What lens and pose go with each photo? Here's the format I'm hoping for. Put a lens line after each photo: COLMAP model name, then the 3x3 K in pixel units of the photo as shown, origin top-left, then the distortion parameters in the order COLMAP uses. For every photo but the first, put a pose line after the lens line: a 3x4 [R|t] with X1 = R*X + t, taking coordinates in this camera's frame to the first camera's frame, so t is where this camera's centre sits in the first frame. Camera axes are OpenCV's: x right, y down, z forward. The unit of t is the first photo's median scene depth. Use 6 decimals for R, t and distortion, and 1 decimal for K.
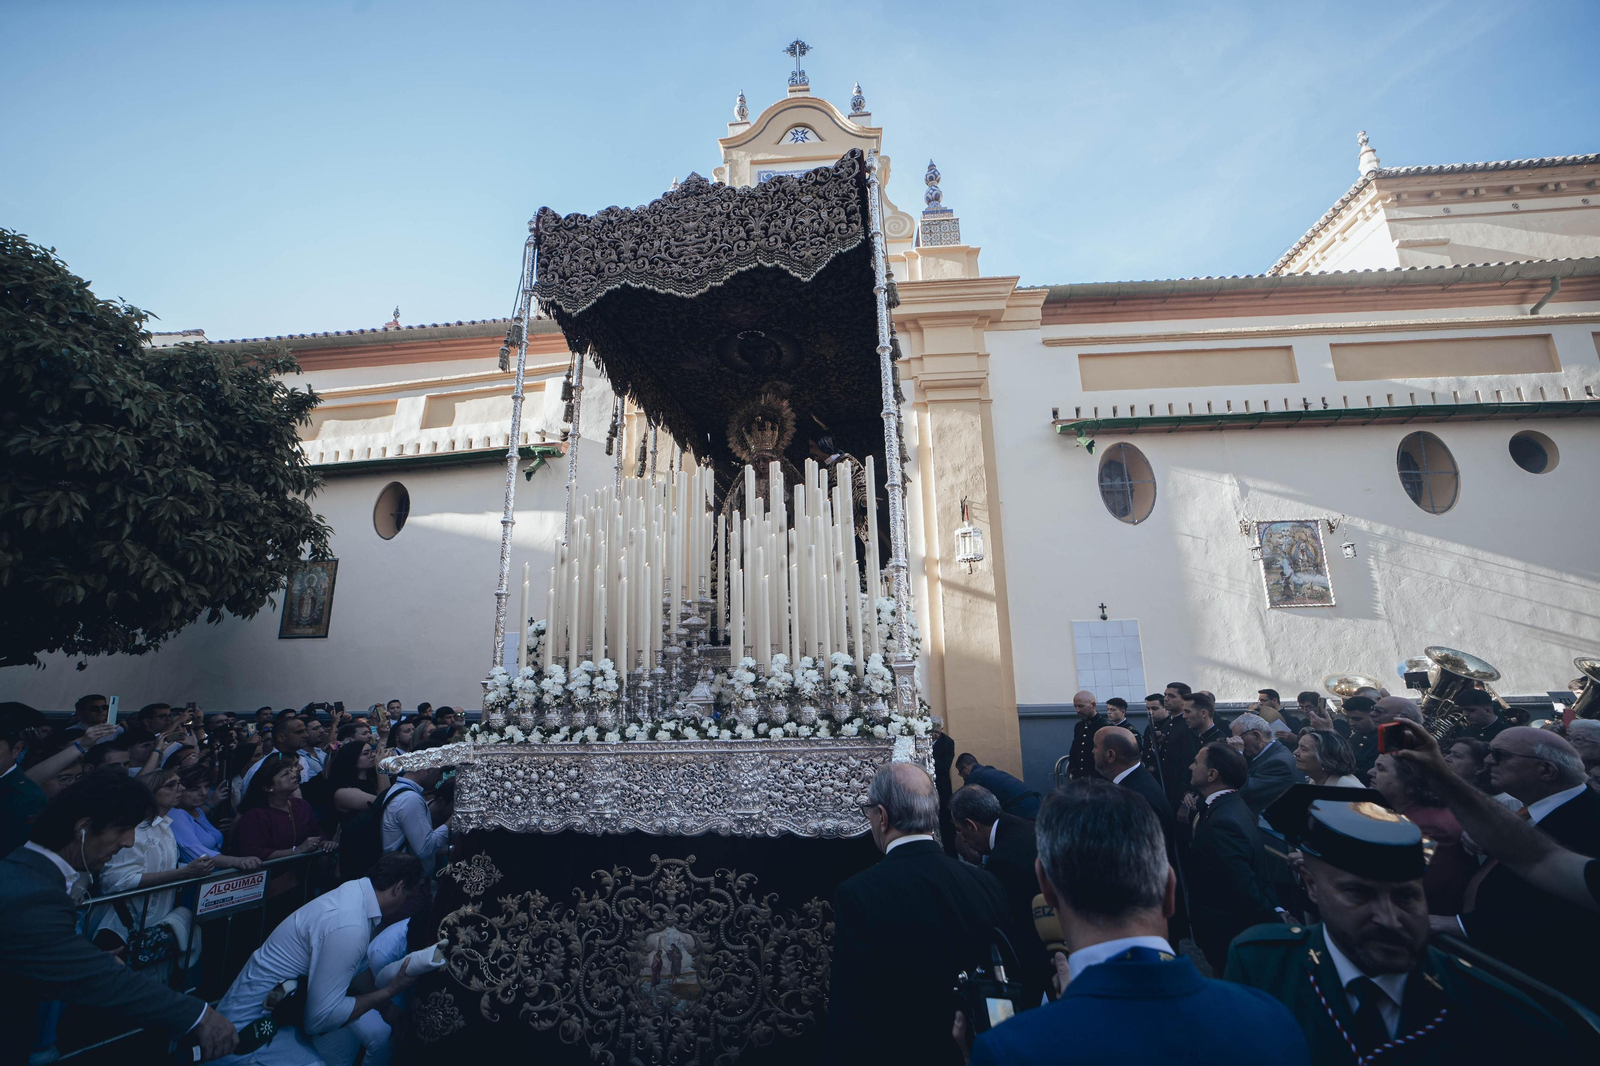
lens RADIAL K [[626.8, 0, 795.7], [0, 626.8, 542.9], [0, 0, 1]] dist [-0.038180, 0.010237]
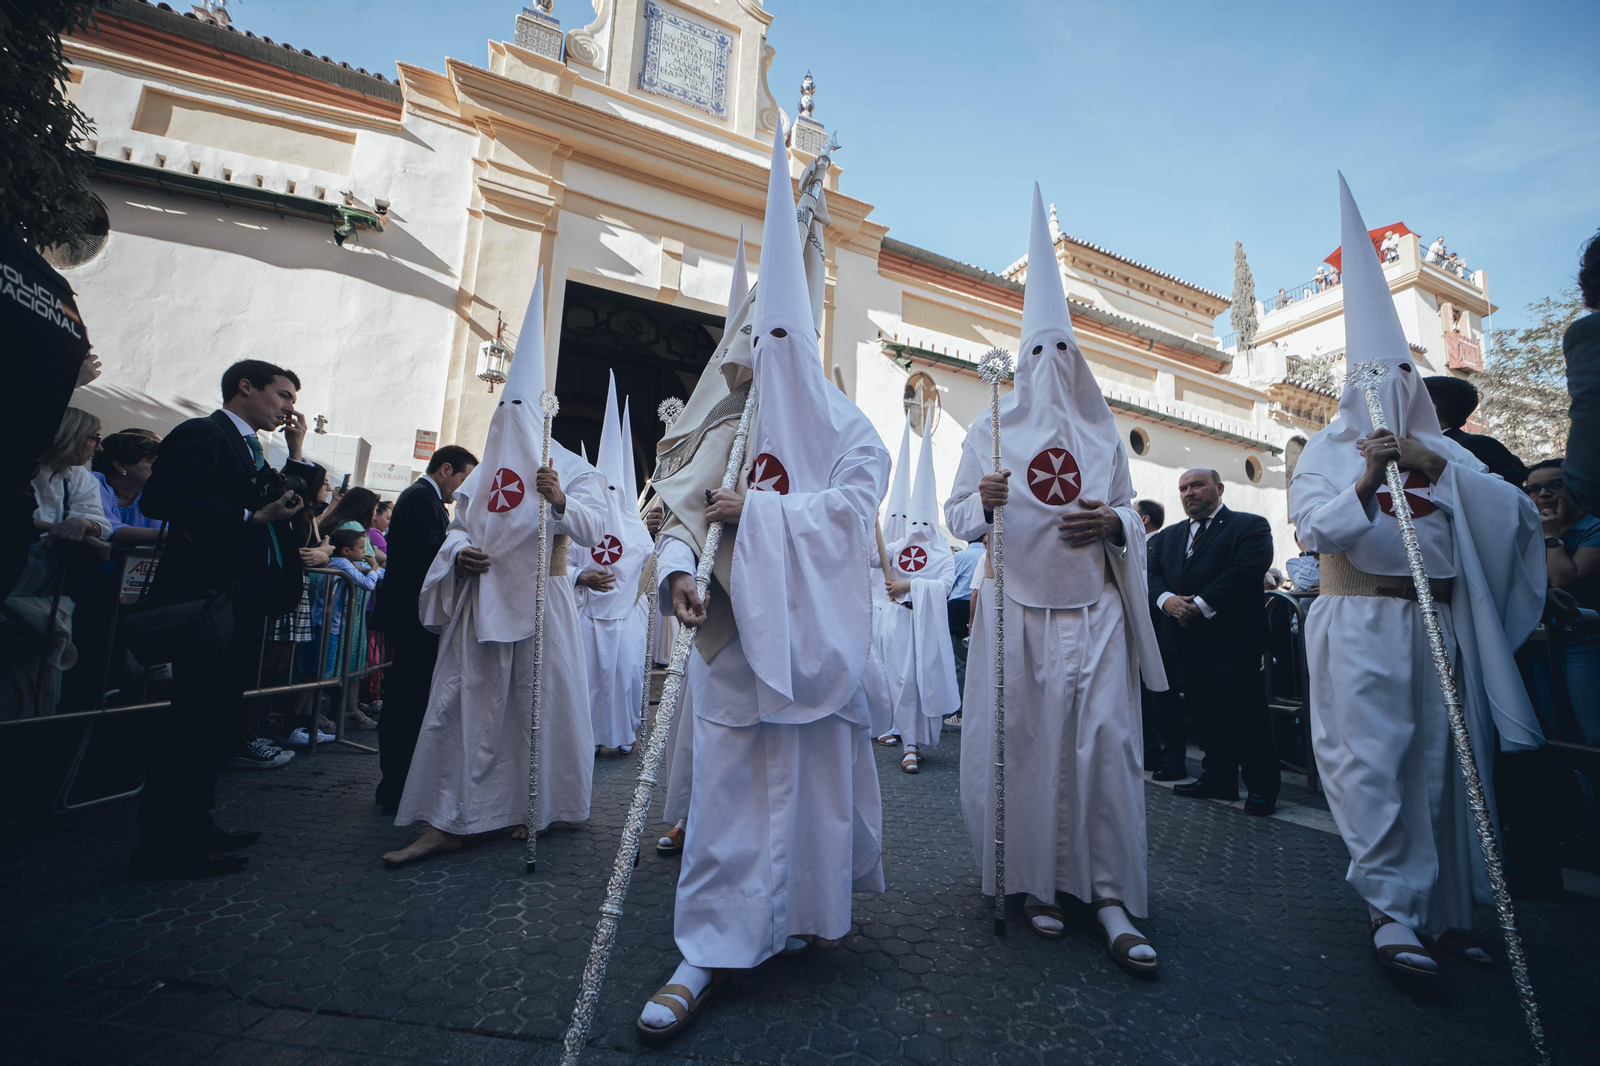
lens RADIAL K [[626.8, 0, 795.7], [0, 626.8, 542.9], [0, 0, 1]] dist [-0.038180, 0.010237]
pose [[0.877432, 0.113385, 0.466109, -0.230969], [-0.156124, 0.986261, 0.053982, 0.143845], [-0.453585, -0.120137, 0.883079, -0.020319]]
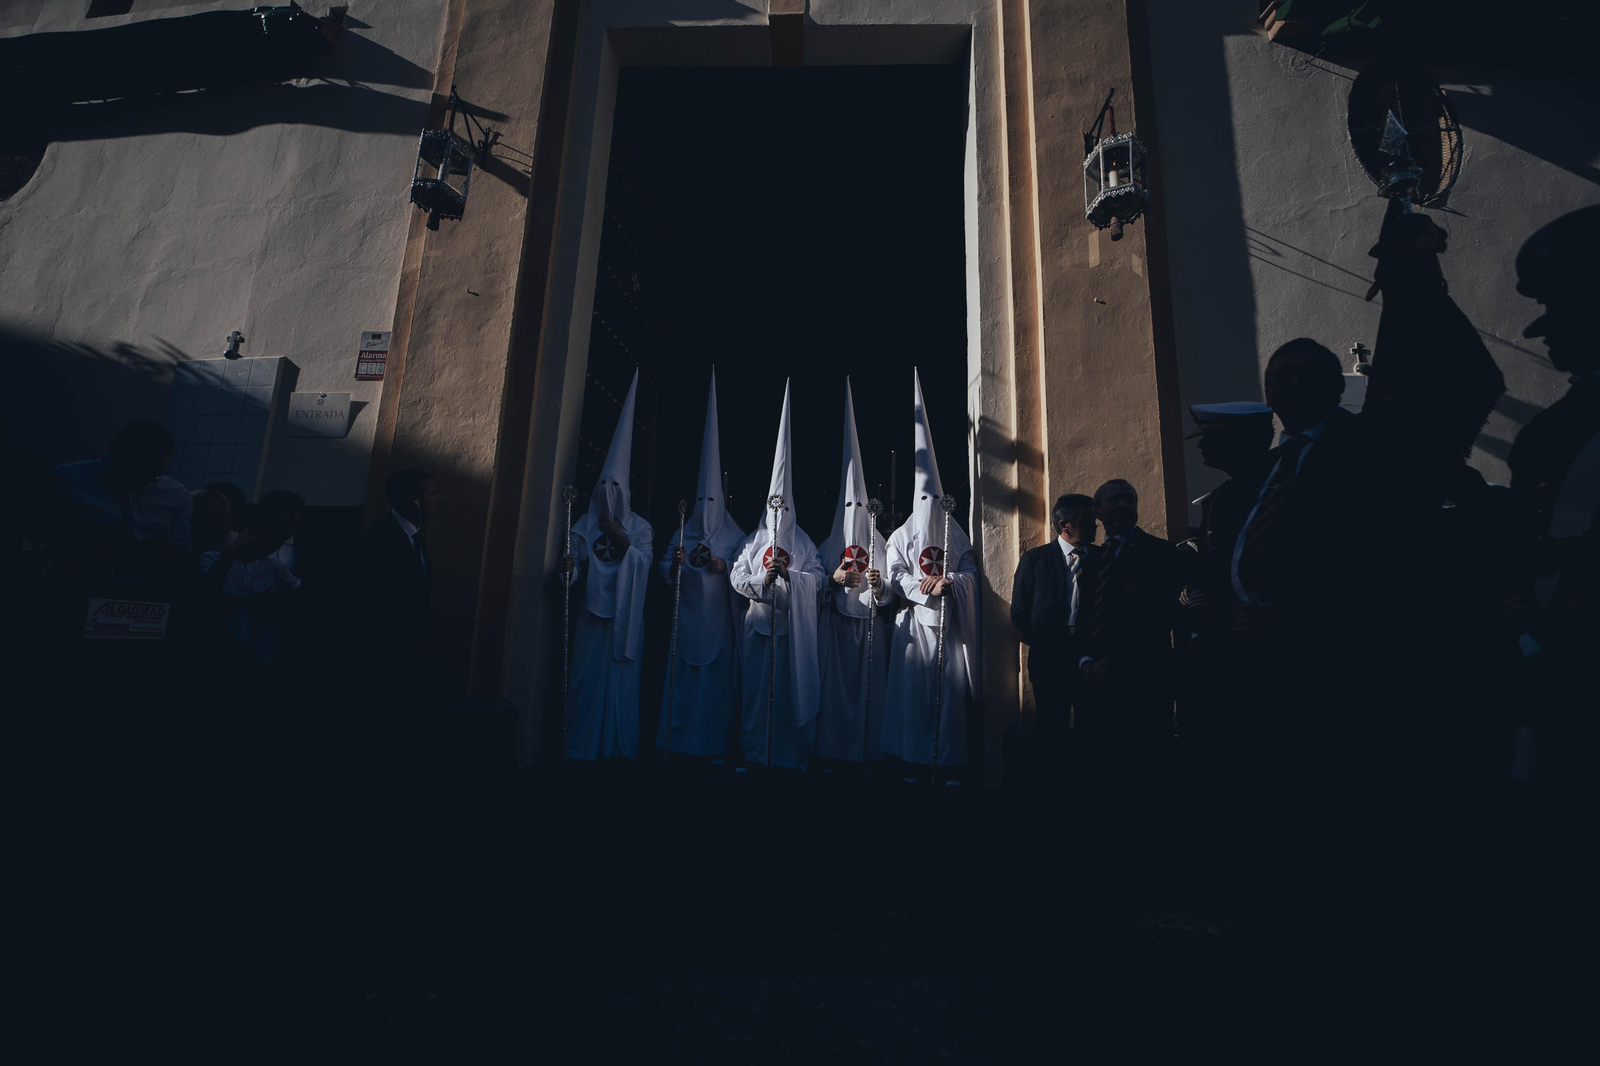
lens RADIAL K [[626.8, 0, 795.7], [0, 626.8, 542.9], [0, 0, 1]] dist [-0.038180, 0.010237]
pose [[0.998133, 0.055698, 0.025073, 0.035129], [-0.056904, 0.997111, 0.050319, 0.241391], [-0.022198, -0.051651, 0.998418, 0.478140]]
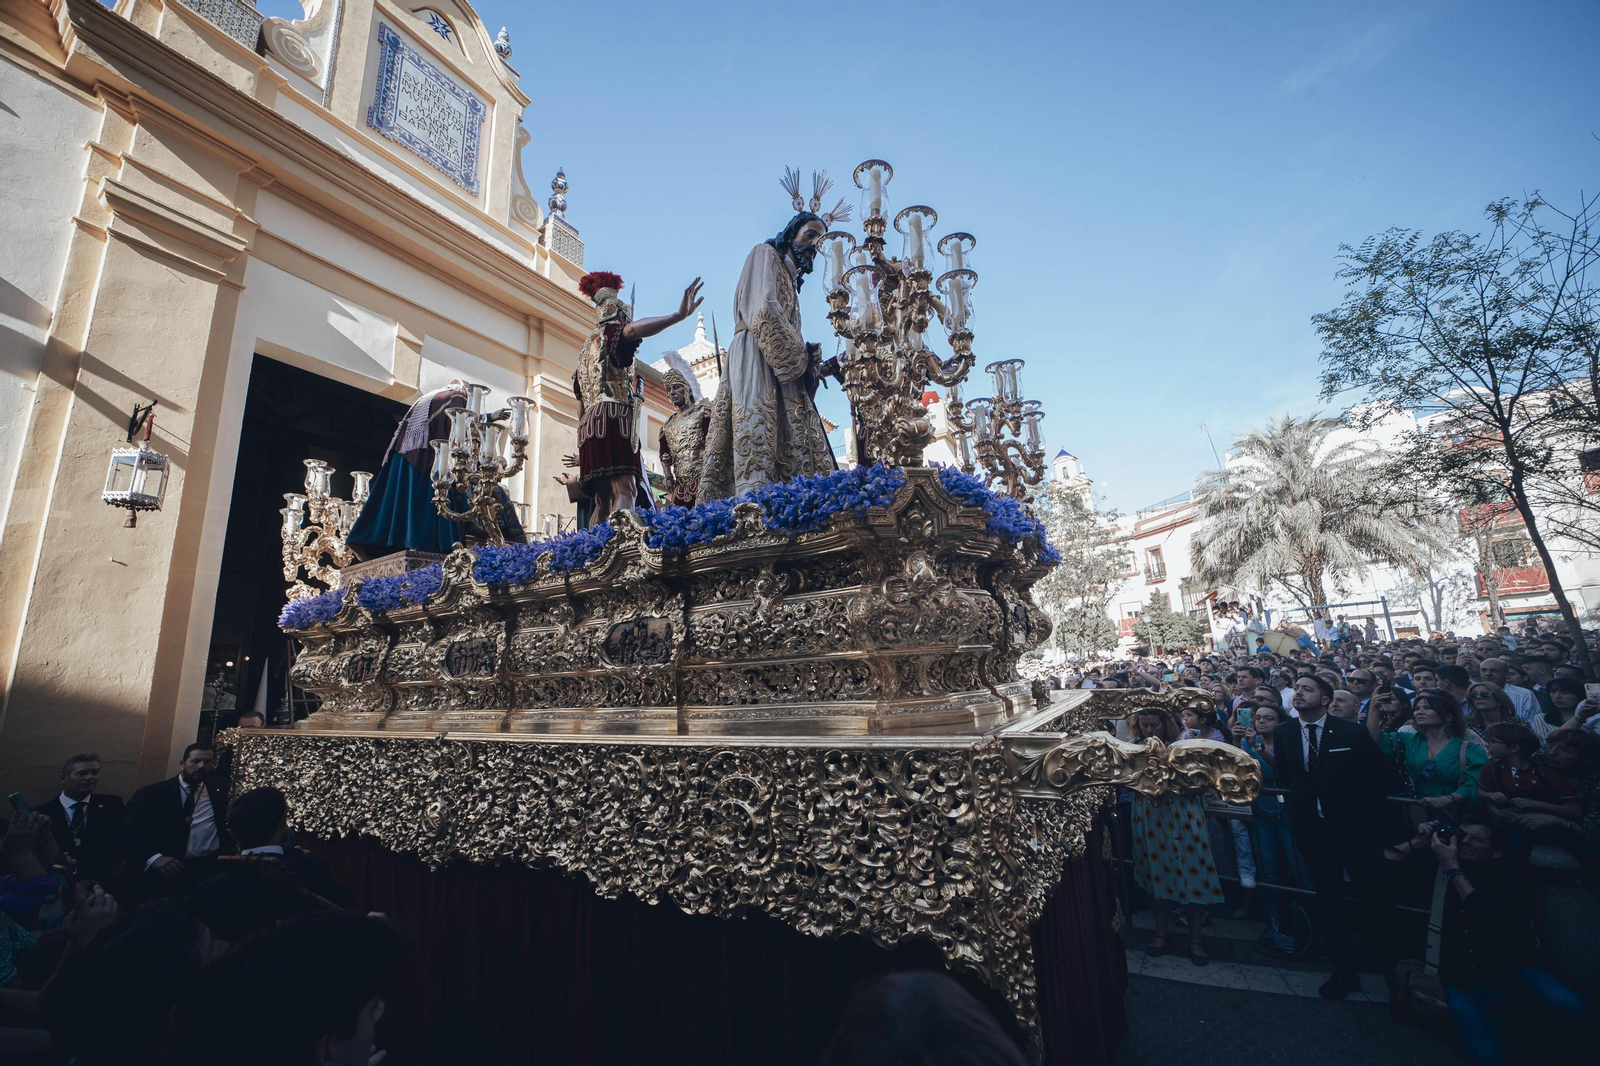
lens RADIAL K [[626.8, 0, 795.7], [0, 626.8, 542.9], [0, 0, 1]] dist [-0.038180, 0.010237]
pose [[0.442004, 0.185601, 0.877602, -0.427394], [-0.152819, 0.979638, -0.130213, 0.046436], [-0.883900, -0.076560, 0.461367, 0.191257]]
